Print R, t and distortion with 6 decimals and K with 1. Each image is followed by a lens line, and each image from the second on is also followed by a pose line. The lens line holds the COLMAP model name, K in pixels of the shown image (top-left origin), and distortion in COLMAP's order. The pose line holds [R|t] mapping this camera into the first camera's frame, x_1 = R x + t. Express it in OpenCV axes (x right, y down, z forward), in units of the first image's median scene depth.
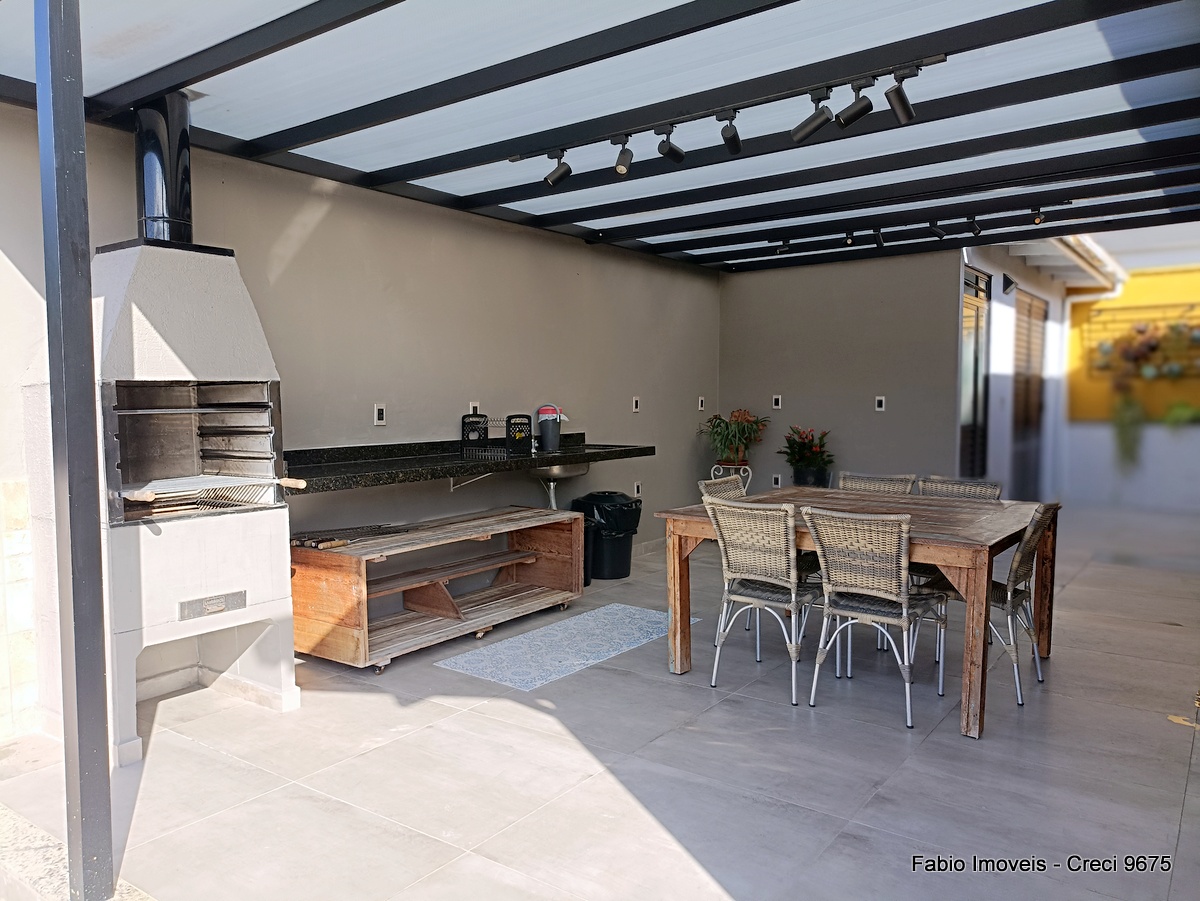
lens RADIAL K [[894.1, 0, 596.9], [0, 894.1, 450.7], [0, 0, 1]] dist [0.039248, -0.034910]
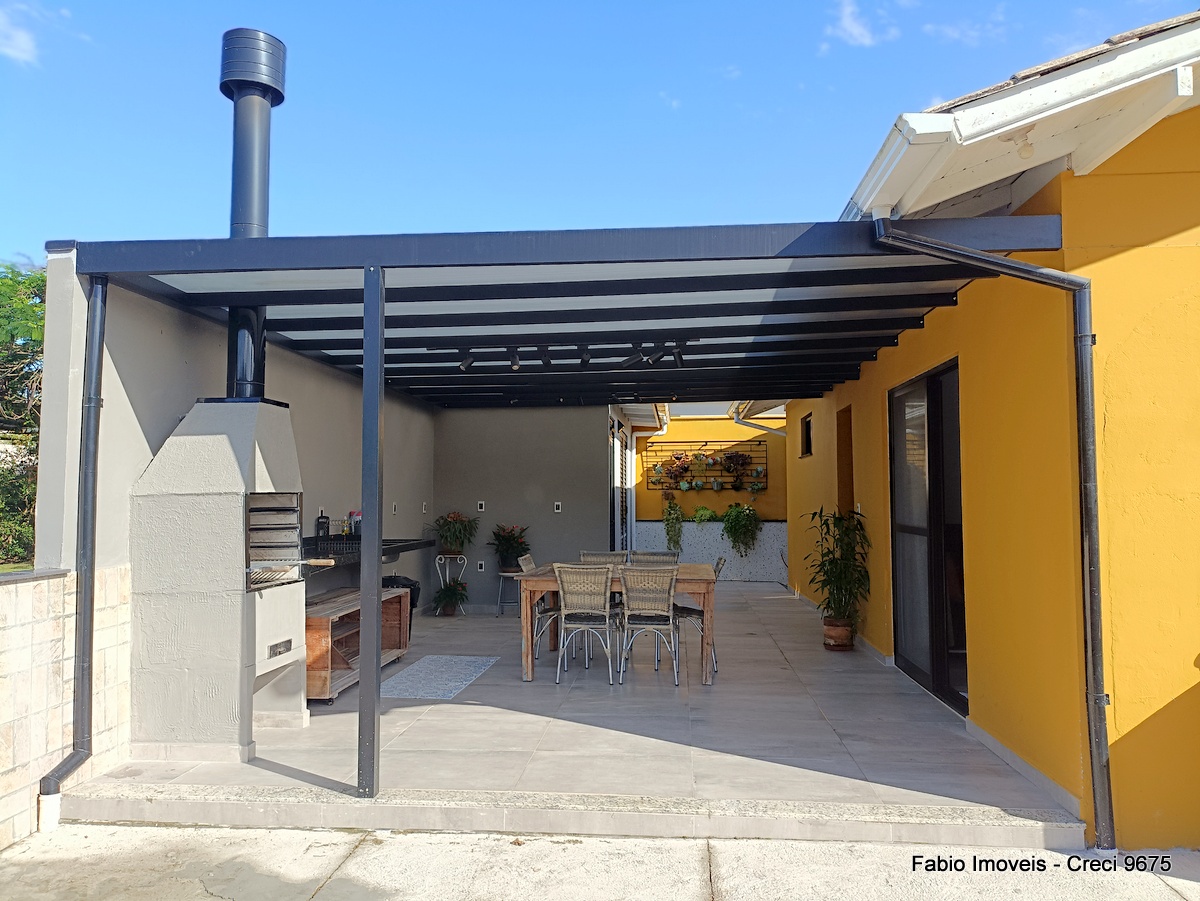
lens RADIAL K [[894.1, 0, 610.9], [0, 894.1, 443.6], [0, 0, 1]] dist [0.039248, -0.034910]
pose [[0.853369, 0.033667, 0.520219, -0.638447], [0.031822, 0.992687, -0.116445, 0.027008], [-0.520335, 0.115925, 0.846057, -0.454768]]
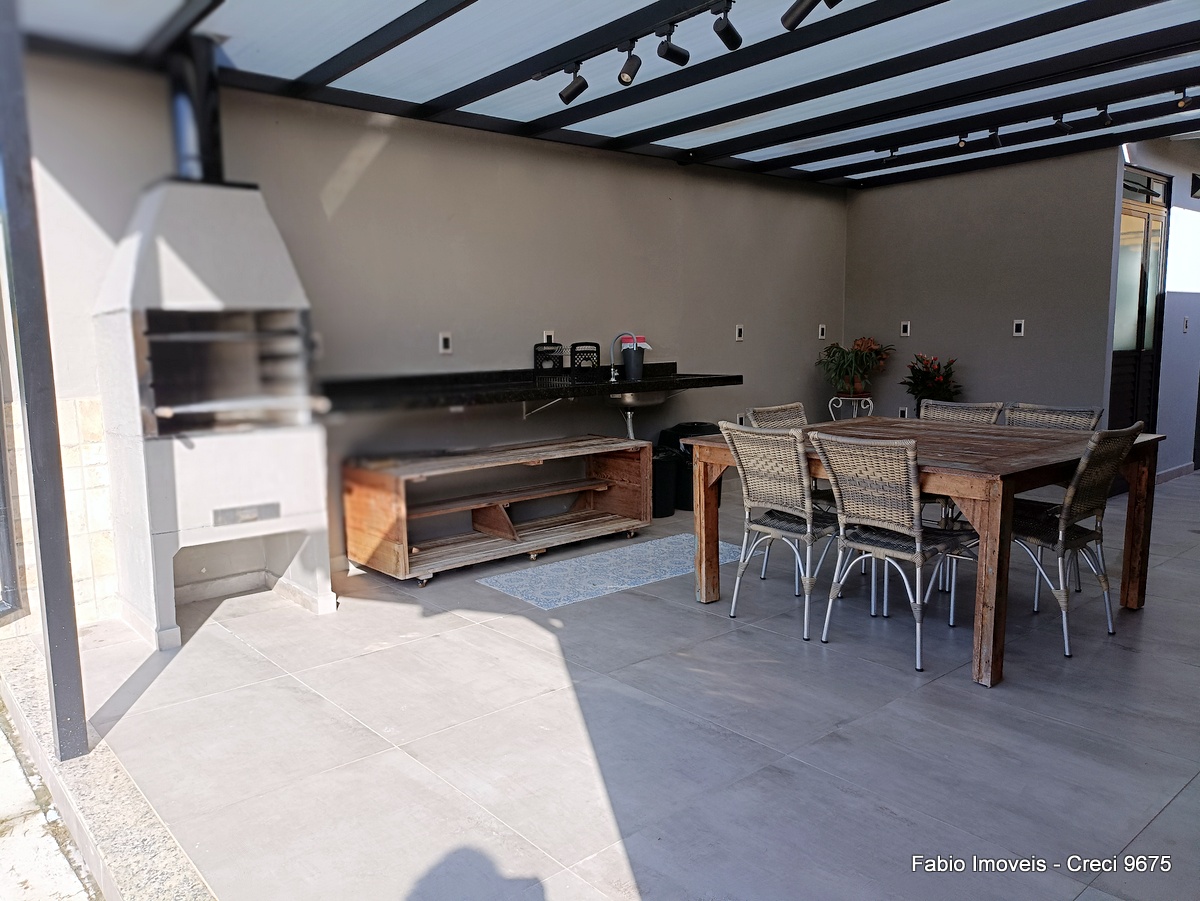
lens RADIAL K [[894.1, 0, 593.4], [0, 894.1, 448.0], [0, 0, 1]] dist [0.039248, -0.034910]
pose [[0.971972, 0.015710, -0.234570, 0.209387], [-0.000684, 0.997950, 0.064002, 0.018064], [0.235094, -0.062048, 0.969990, 0.034508]]
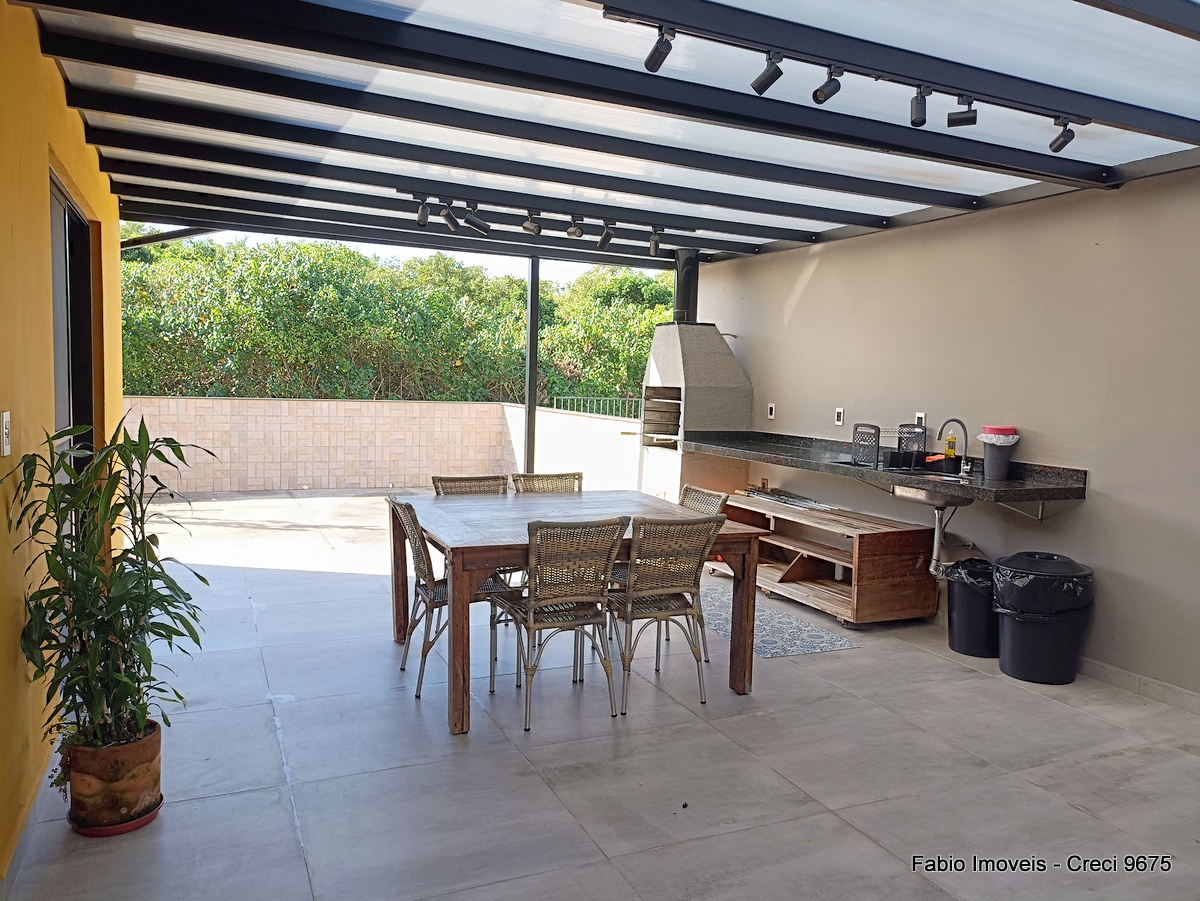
lens RADIAL K [[894.1, 0, 594.8], [0, 894.1, 450.0], [0, 0, 1]] dist [0.039248, -0.034910]
pose [[-0.509107, 0.063367, -0.858367, 1.240745], [-0.076768, 0.989968, 0.118614, -0.143046], [0.857273, 0.126282, -0.499135, 1.655130]]
